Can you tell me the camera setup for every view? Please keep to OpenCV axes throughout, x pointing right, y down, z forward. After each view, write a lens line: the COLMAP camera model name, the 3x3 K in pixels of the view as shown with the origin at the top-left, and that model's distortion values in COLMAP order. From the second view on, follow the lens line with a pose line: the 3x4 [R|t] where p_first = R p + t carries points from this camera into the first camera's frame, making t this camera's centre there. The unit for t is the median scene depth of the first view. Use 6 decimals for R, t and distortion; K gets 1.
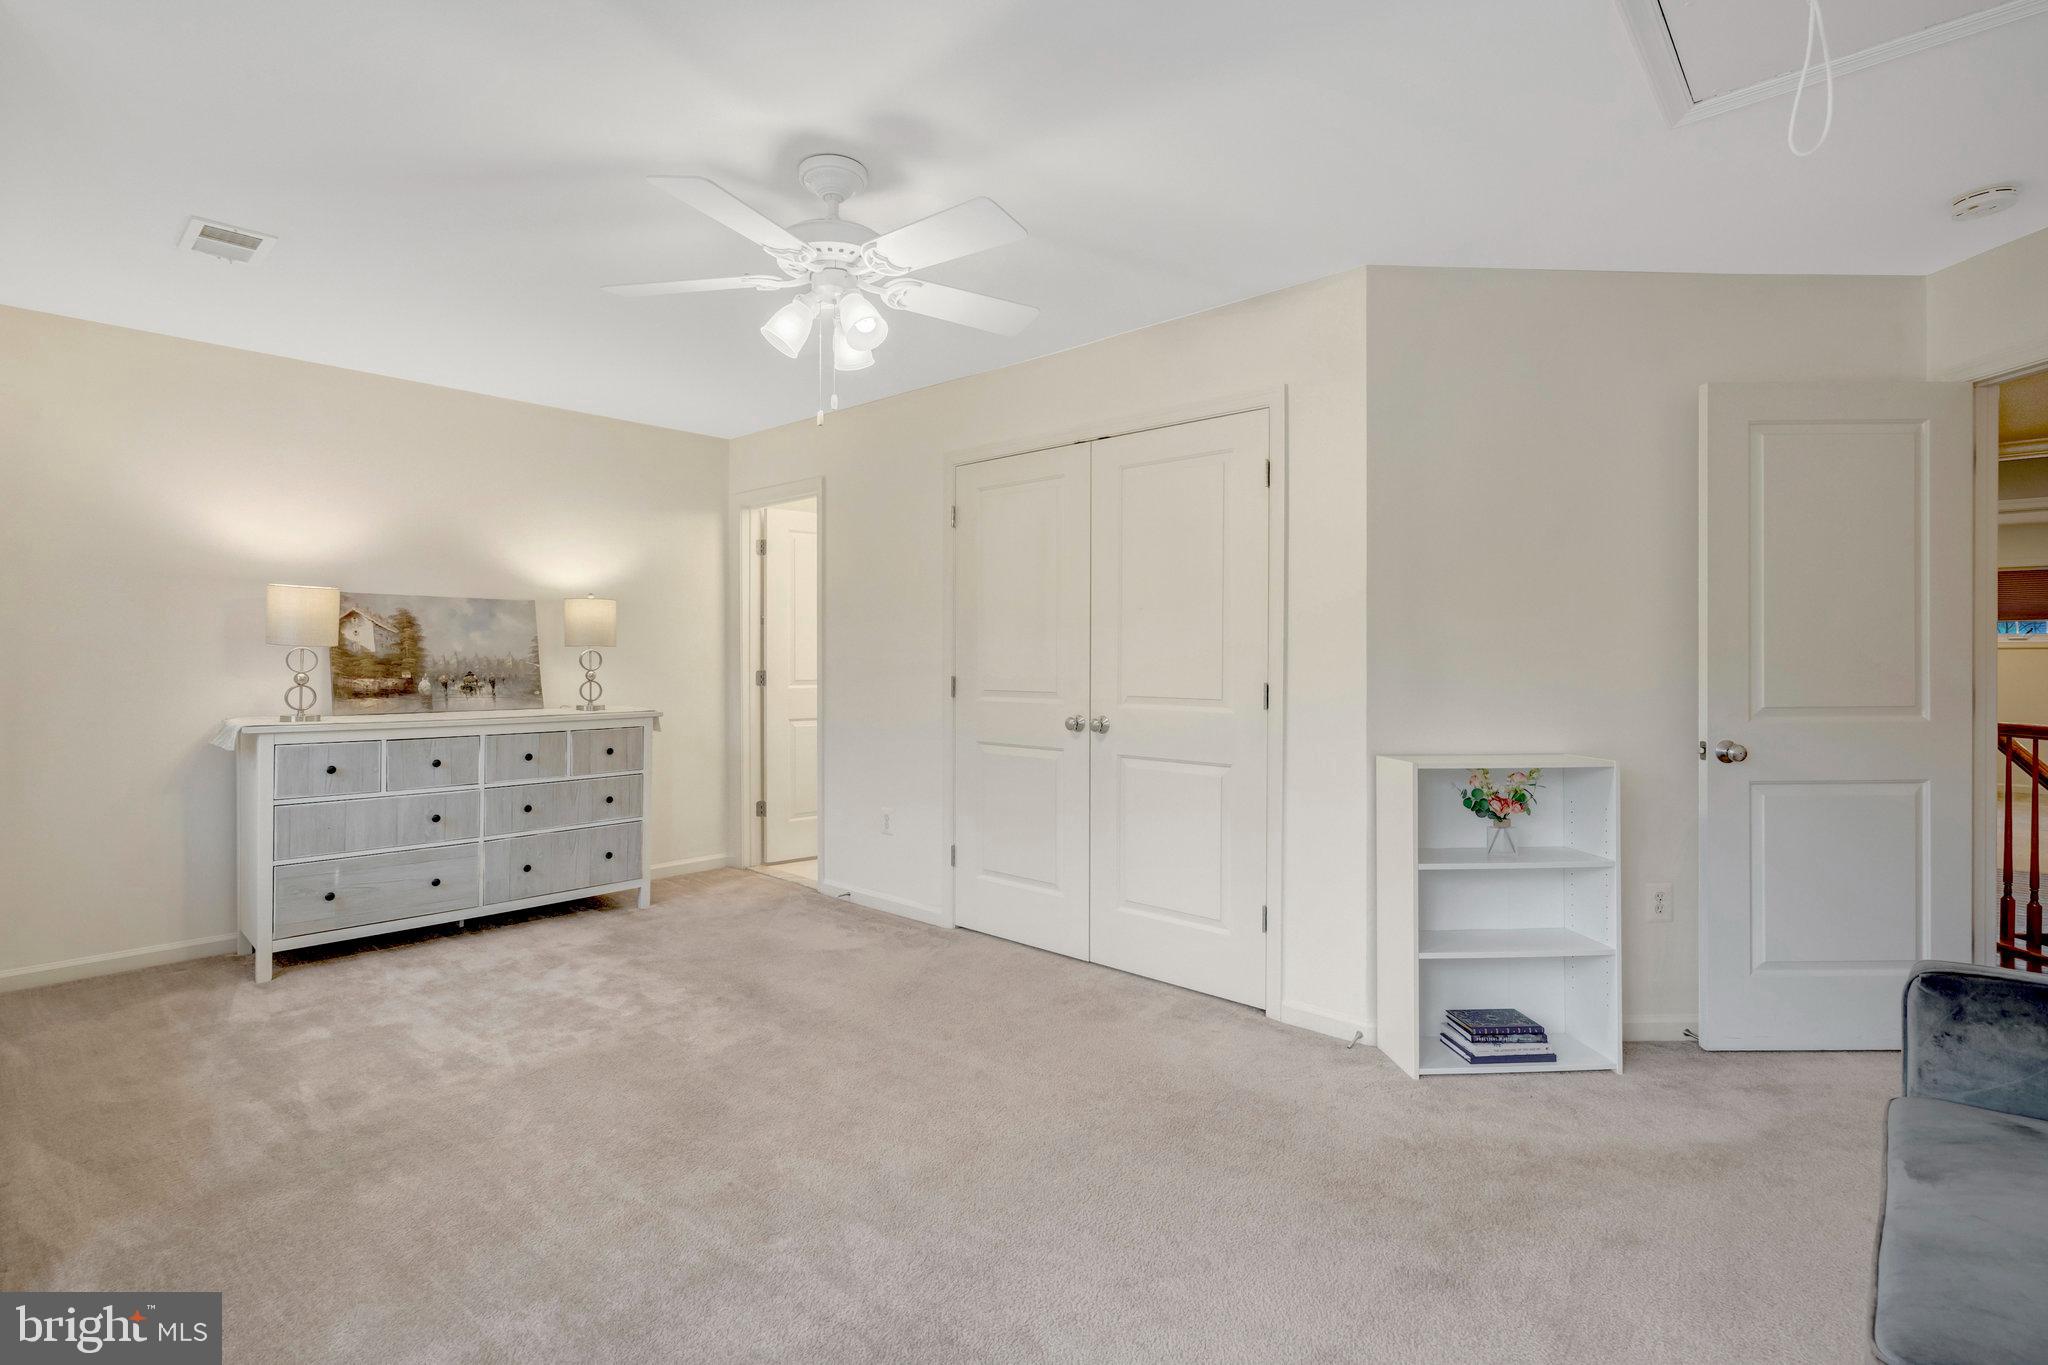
lens RADIAL K [[971.5, 0, 1014.7], [0, 971.5, 666.4], [0, 0, 1]] dist [0.002041, 0.000431]
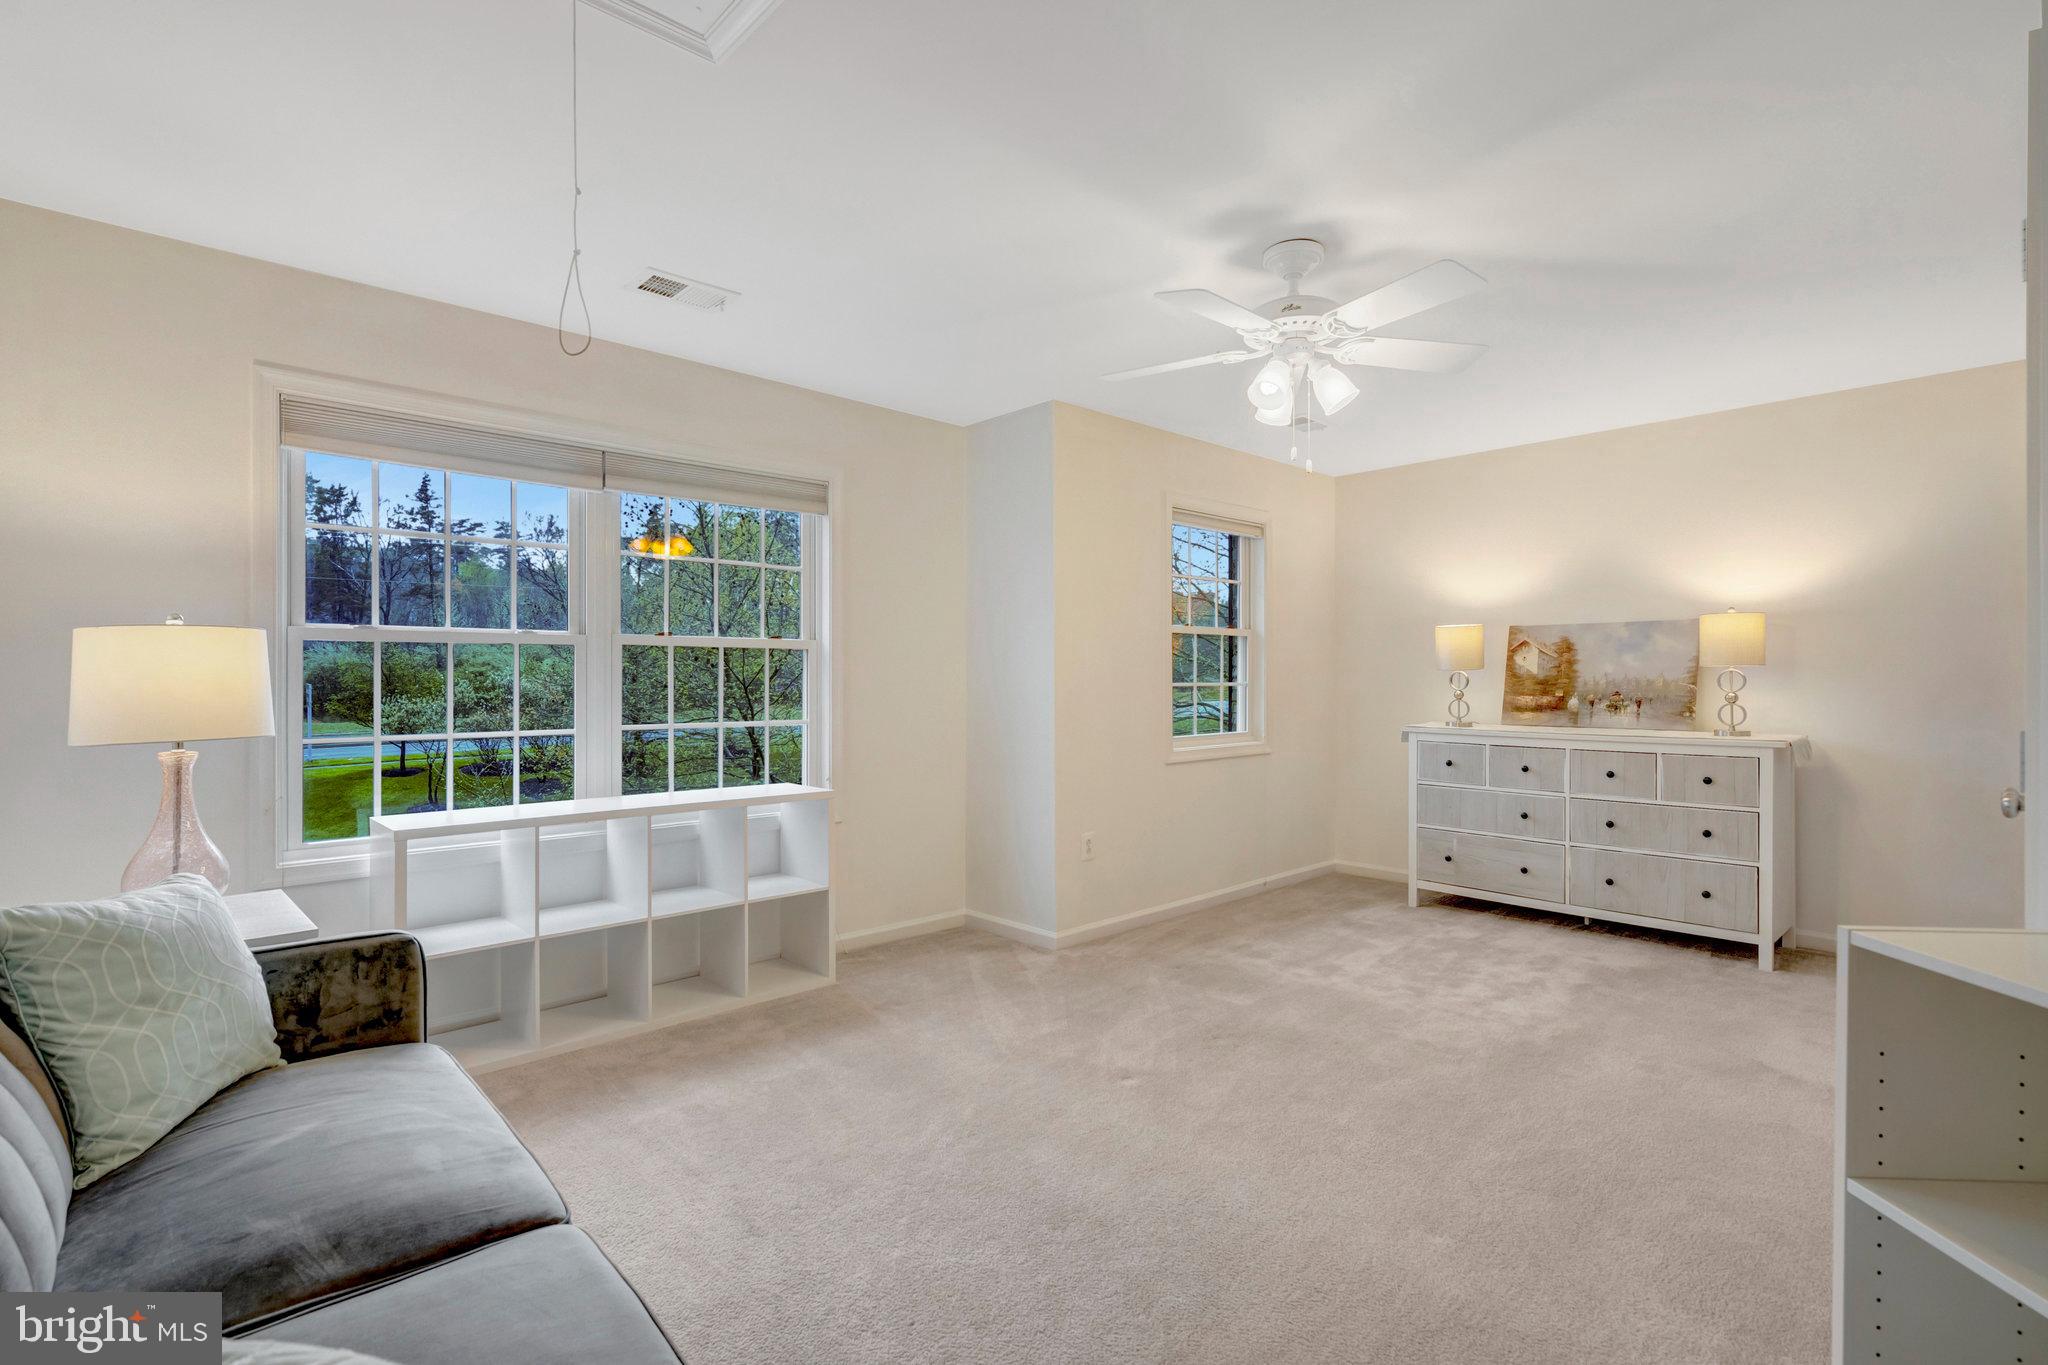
lens RADIAL K [[975.5, 0, 1024.0], [0, 975.5, 682.5], [0, 0, 1]] dist [0.000412, -0.000088]
pose [[-0.092267, 0.003144, -0.995729, 0.614211], [-0.004552, 0.999983, 0.003579, -0.005875], [0.995724, 0.004863, -0.092251, 0.491254]]
